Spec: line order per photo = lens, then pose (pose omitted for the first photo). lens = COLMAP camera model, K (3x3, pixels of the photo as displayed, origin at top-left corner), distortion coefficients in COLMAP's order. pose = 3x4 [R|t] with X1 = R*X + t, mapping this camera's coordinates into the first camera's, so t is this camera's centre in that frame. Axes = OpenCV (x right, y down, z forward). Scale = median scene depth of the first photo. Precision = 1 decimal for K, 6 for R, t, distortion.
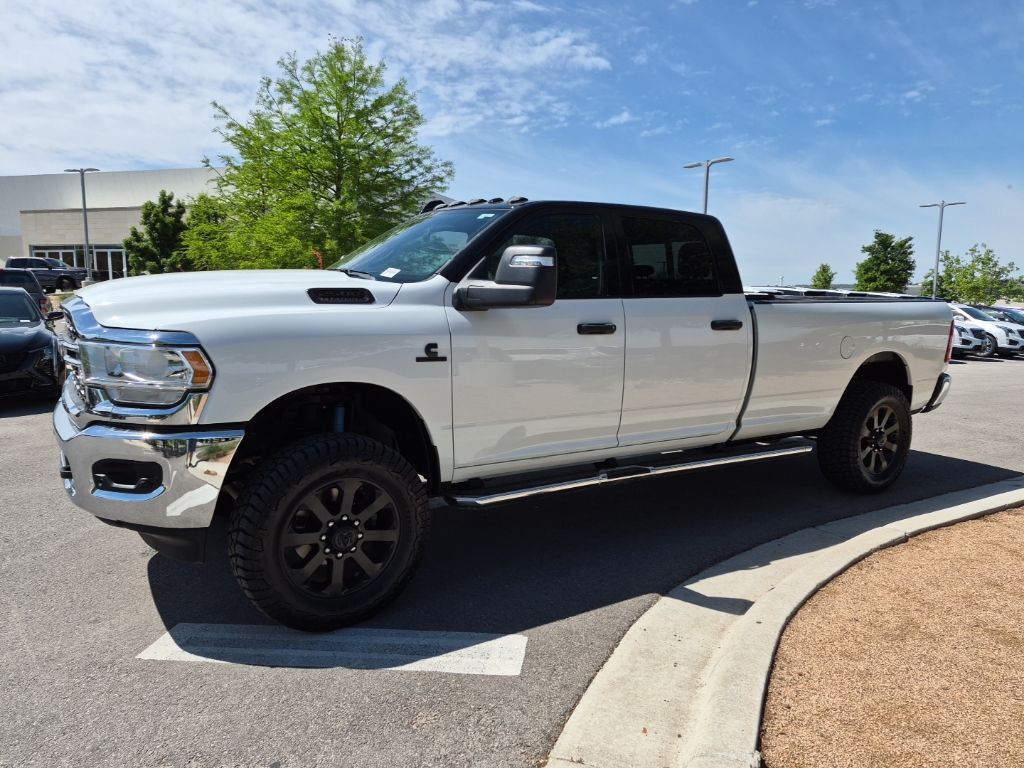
lens RADIAL K [[697.5, 0, 491.3], [0, 697.5, 386.8], [0, 0, 1]] dist [0.074327, -0.073886]
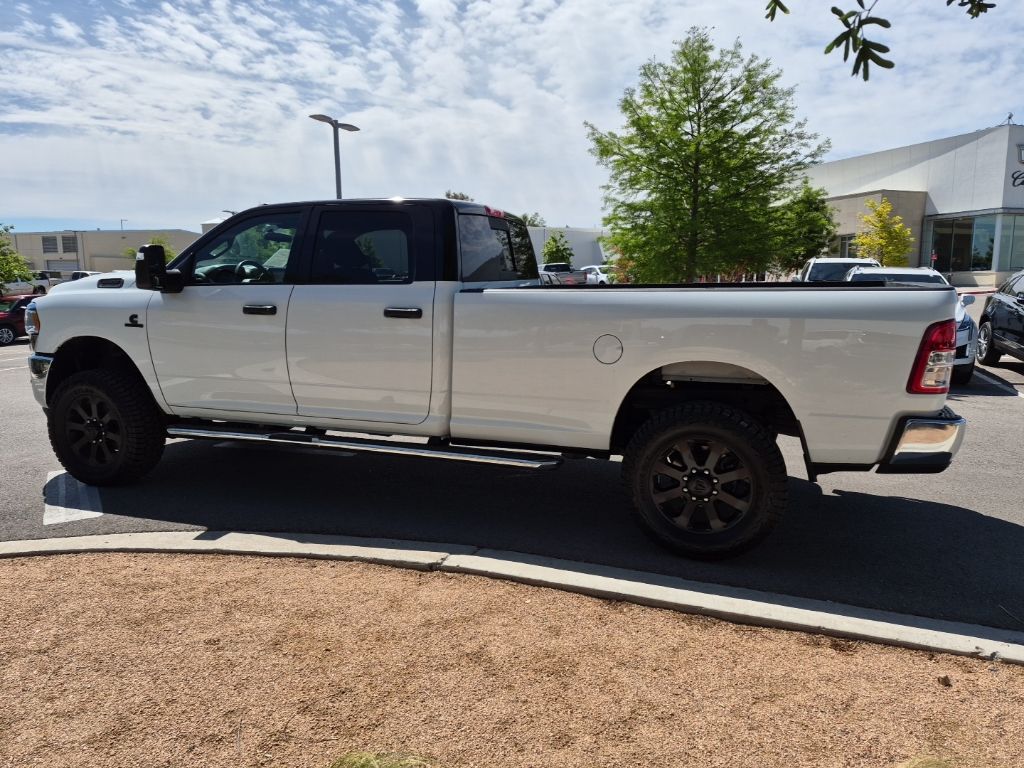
lens RADIAL K [[691.3, 0, 499.2], [0, 691.3, 382.8], [0, 0, 1]] dist [0.062970, -0.051323]
pose [[0.620662, 0.099667, -0.777718, 1.508615], [-0.097249, 0.994015, 0.049776, -0.065225], [0.778024, 0.044738, 0.626640, 0.649641]]
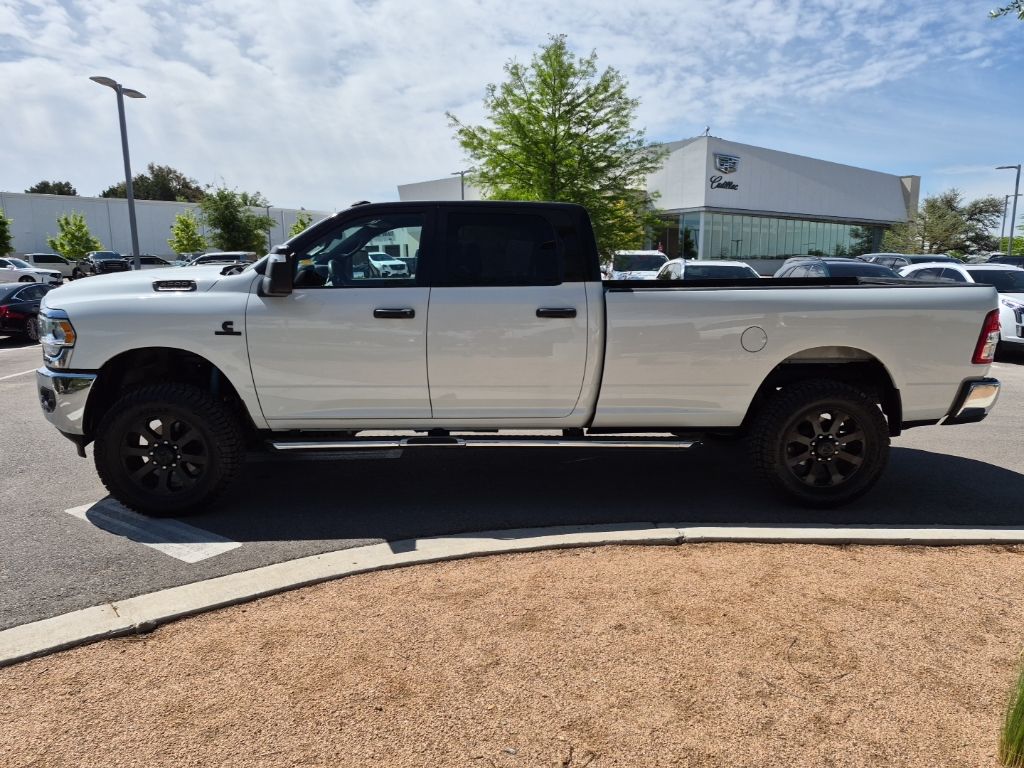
lens RADIAL K [[697.5, 0, 491.3], [0, 697.5, 386.8], [0, 0, 1]] dist [0.074327, -0.073886]
pose [[0.859766, 0.071408, -0.505671, 0.997015], [-0.055373, 0.997373, 0.046696, -0.027031], [0.507678, -0.012147, 0.861462, 0.089143]]
